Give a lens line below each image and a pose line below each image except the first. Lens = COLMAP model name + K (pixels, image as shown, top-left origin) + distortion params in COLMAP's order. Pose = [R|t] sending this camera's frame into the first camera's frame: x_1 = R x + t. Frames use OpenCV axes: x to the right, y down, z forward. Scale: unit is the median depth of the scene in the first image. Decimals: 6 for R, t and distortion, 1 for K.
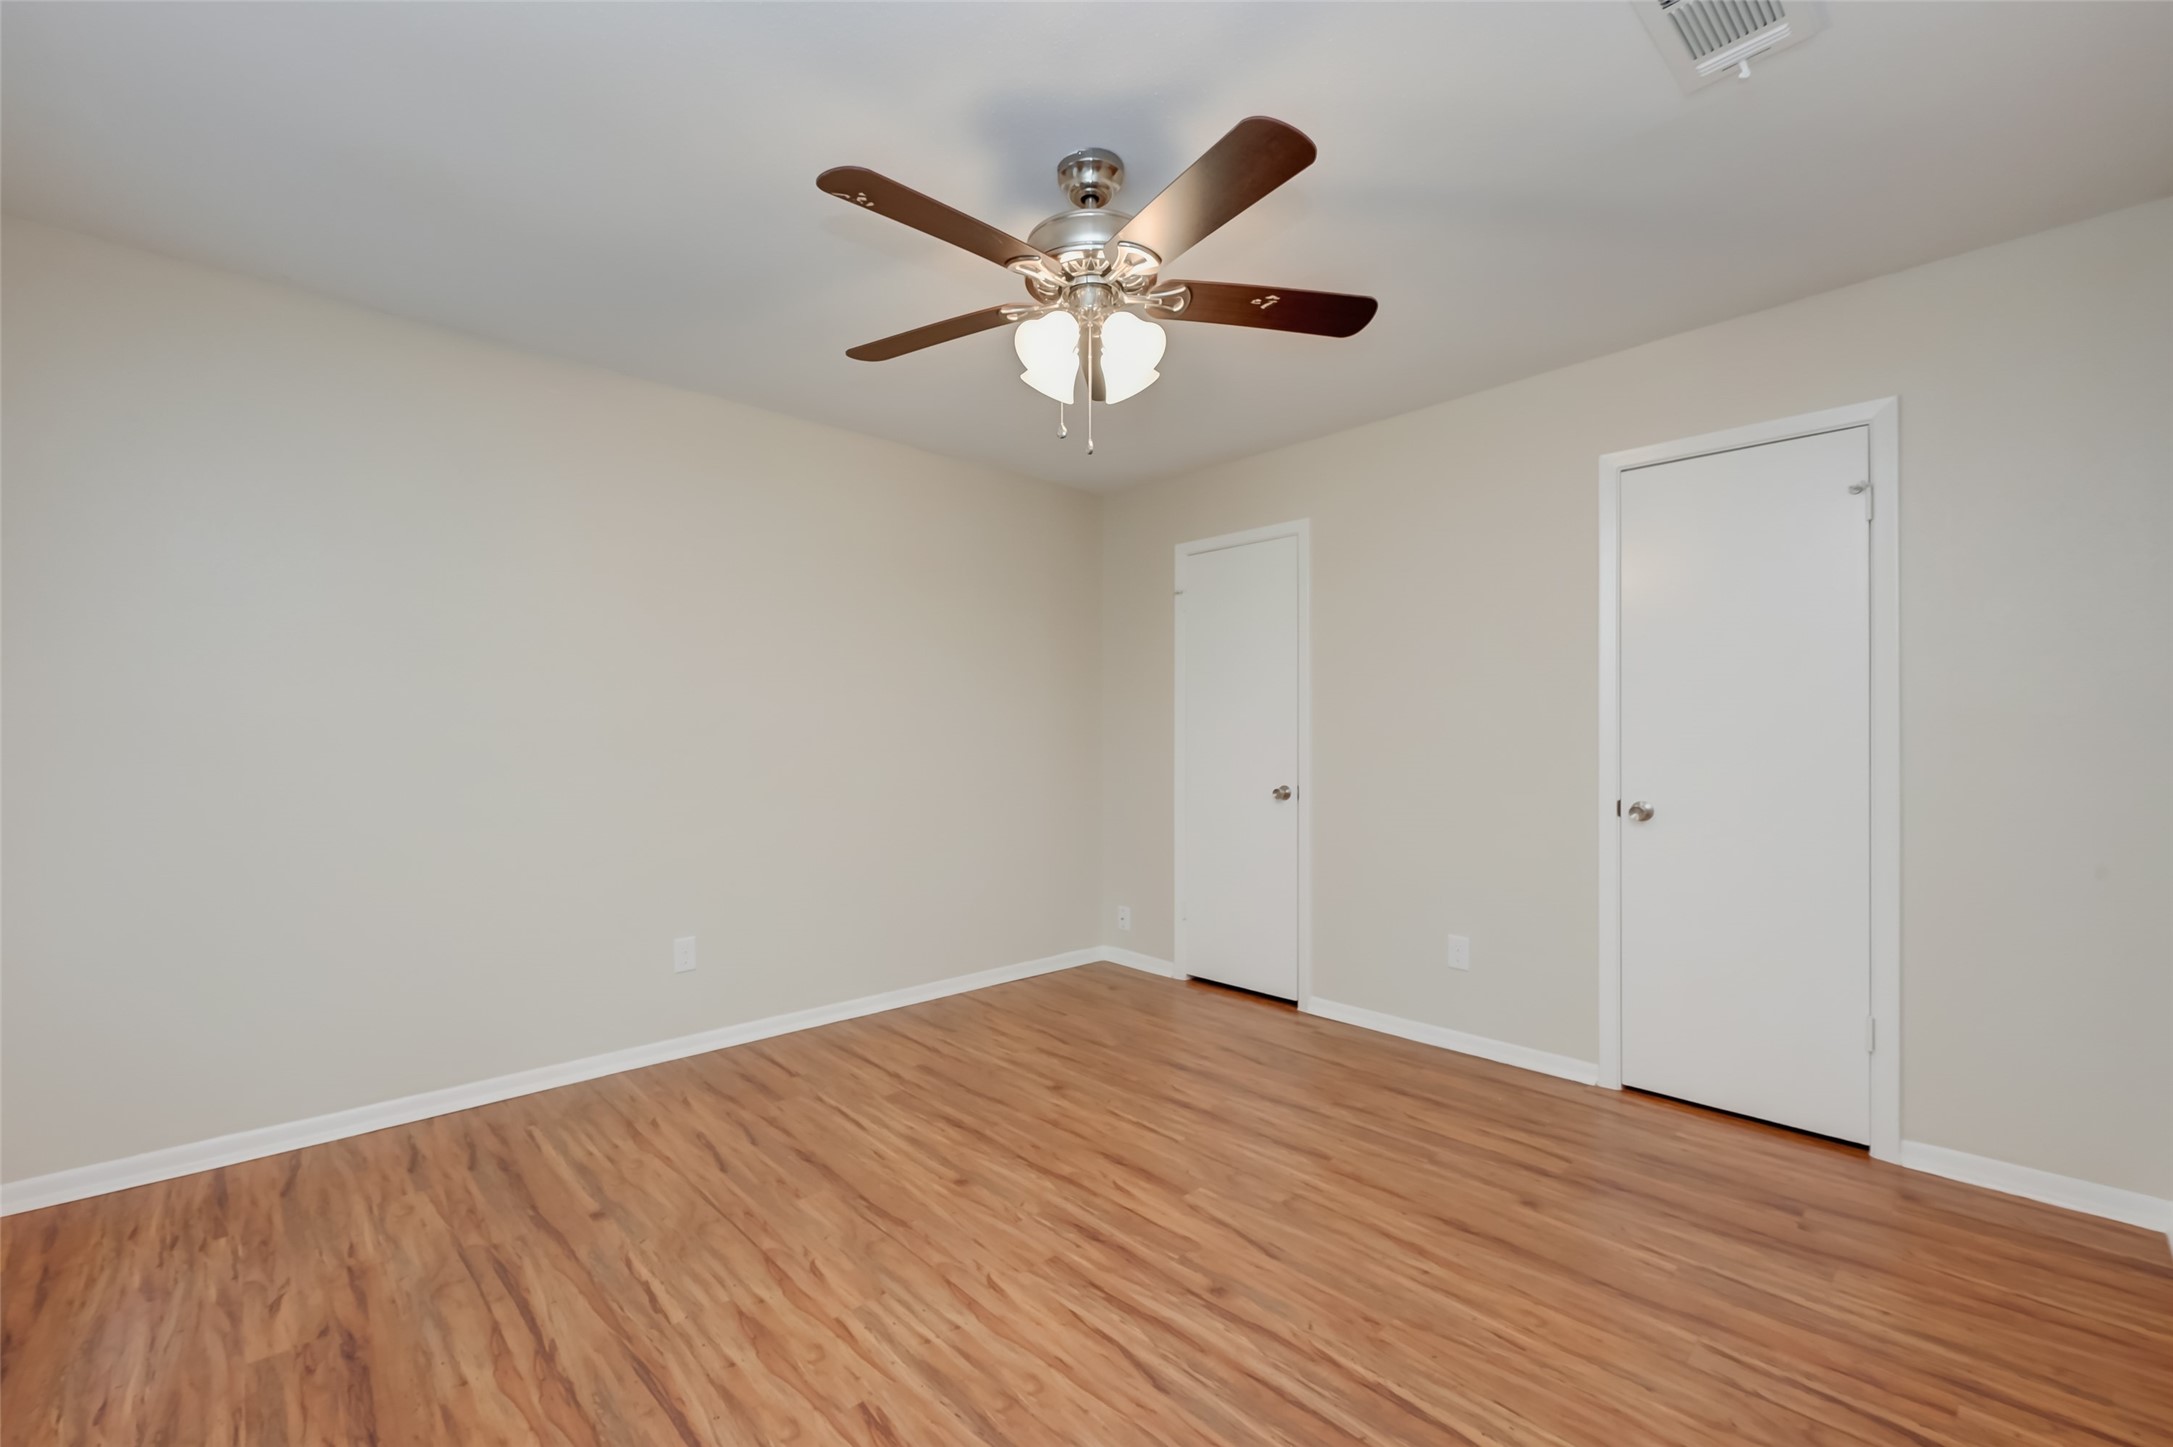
lens RADIAL K [[870.5, 0, 1081.4], [0, 870.5, 729.6], [0, 0, 1]] dist [-0.000841, 0.000139]
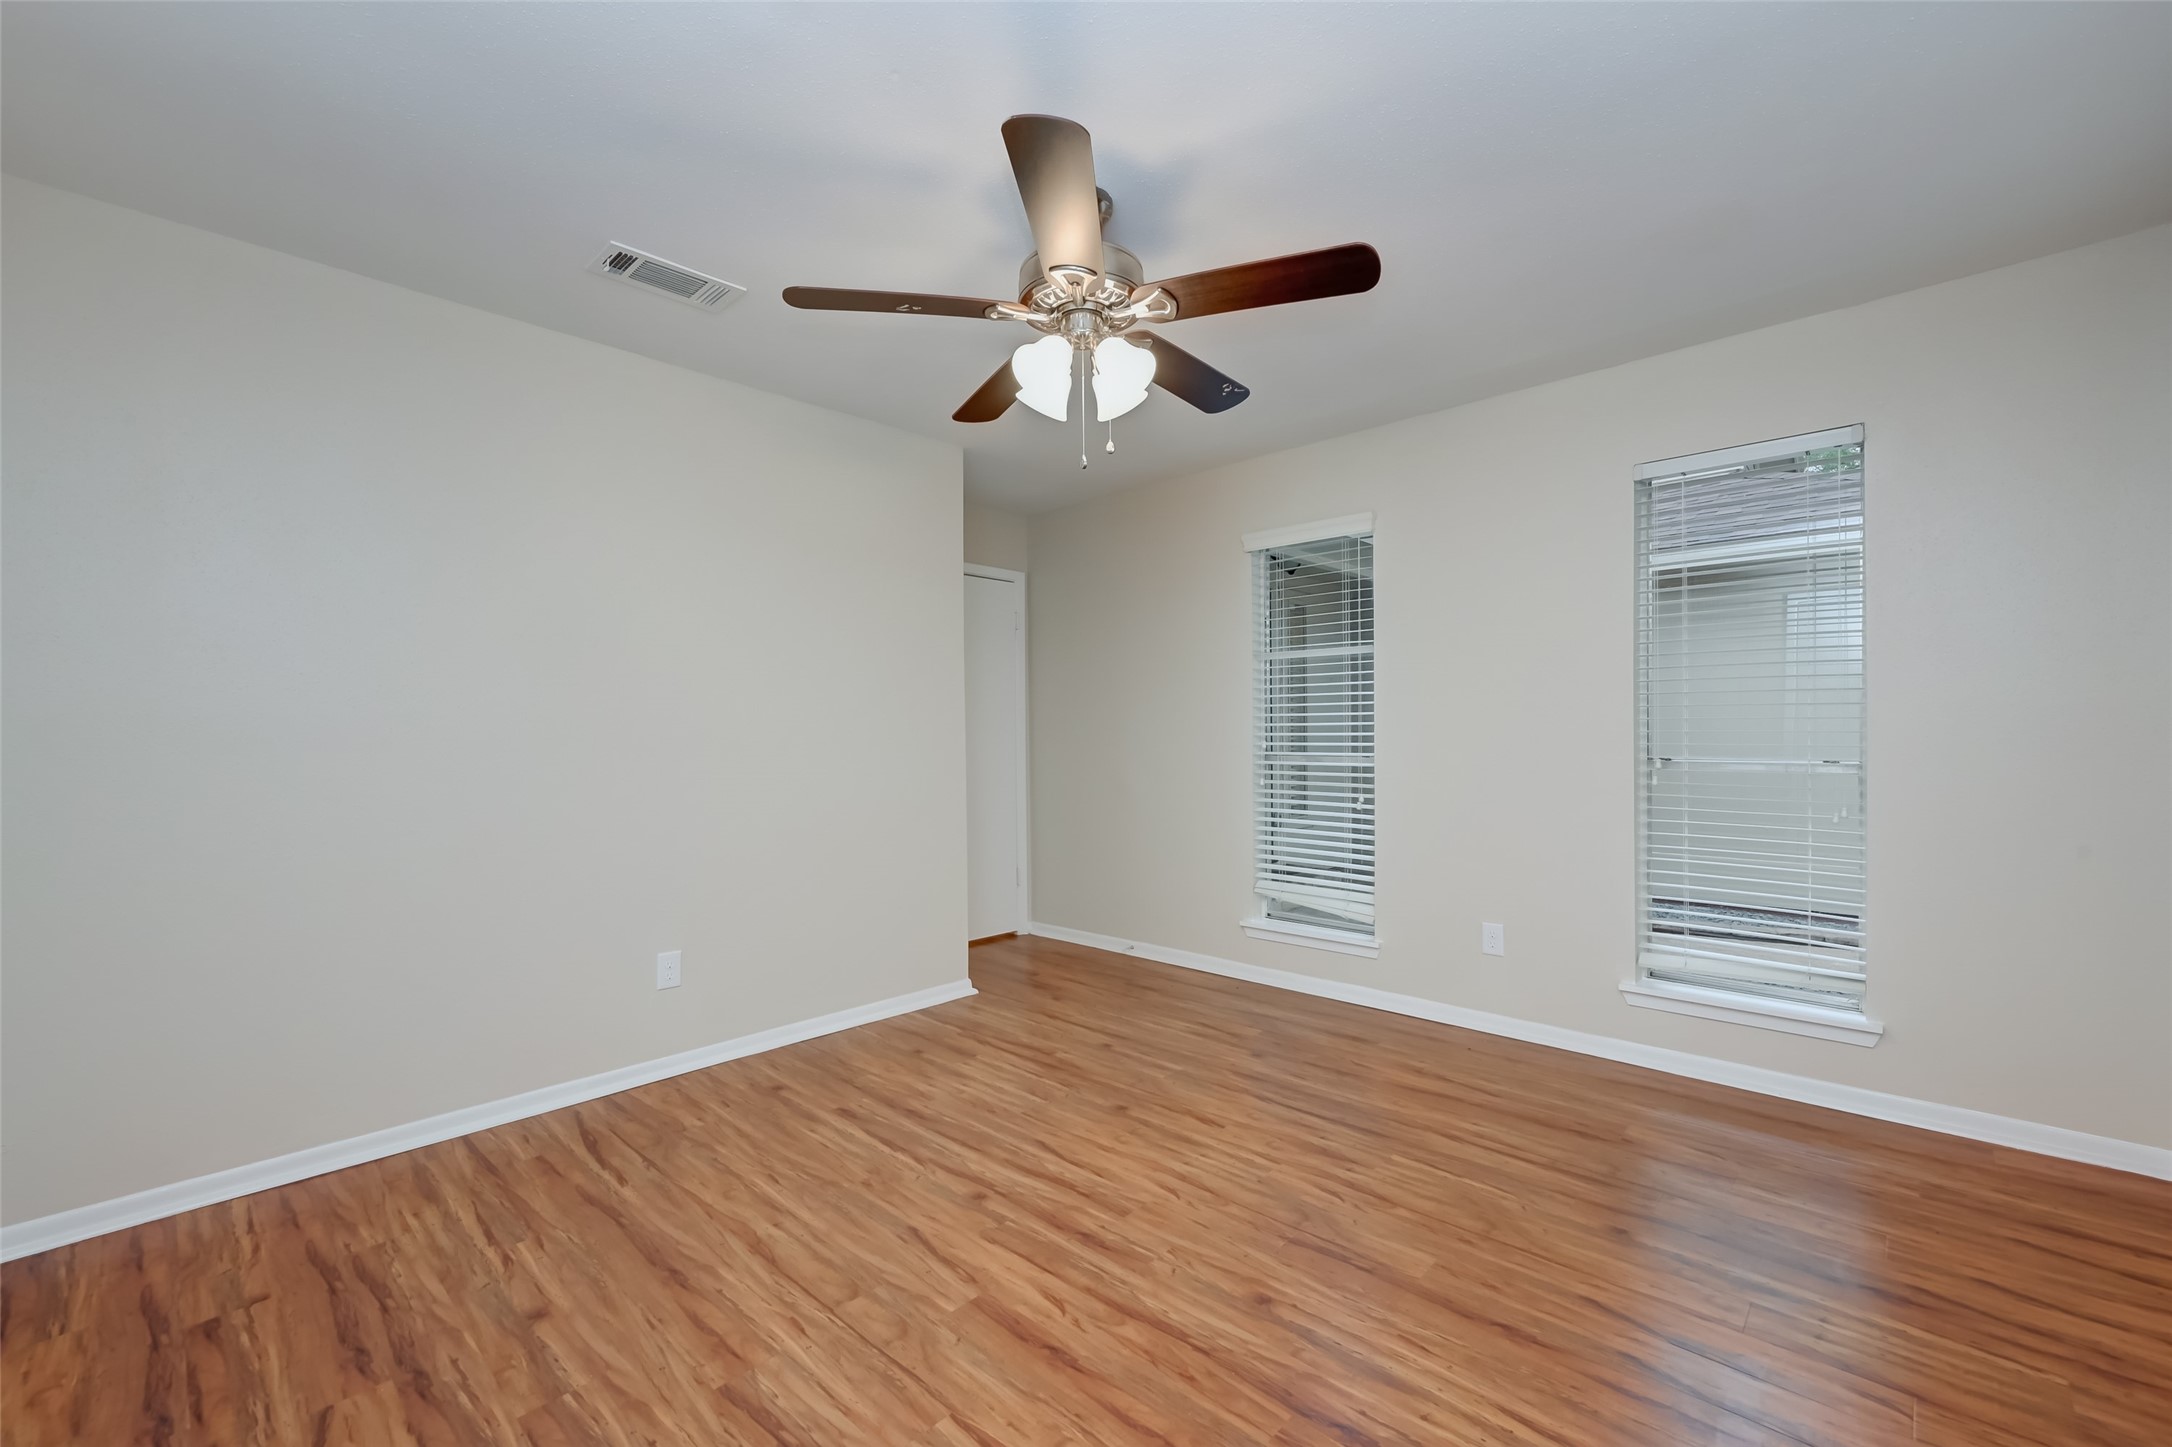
lens RADIAL K [[870.1, 0, 1089.6], [0, 870.1, 731.6], [0, 0, 1]] dist [-0.000841, 0.000139]
pose [[-0.999018, 0.006690, -0.043808, 0.051694], [0.007224, 0.999901, -0.012051, 0.031458], [0.043723, -0.012356, -0.998967, 2.020394]]
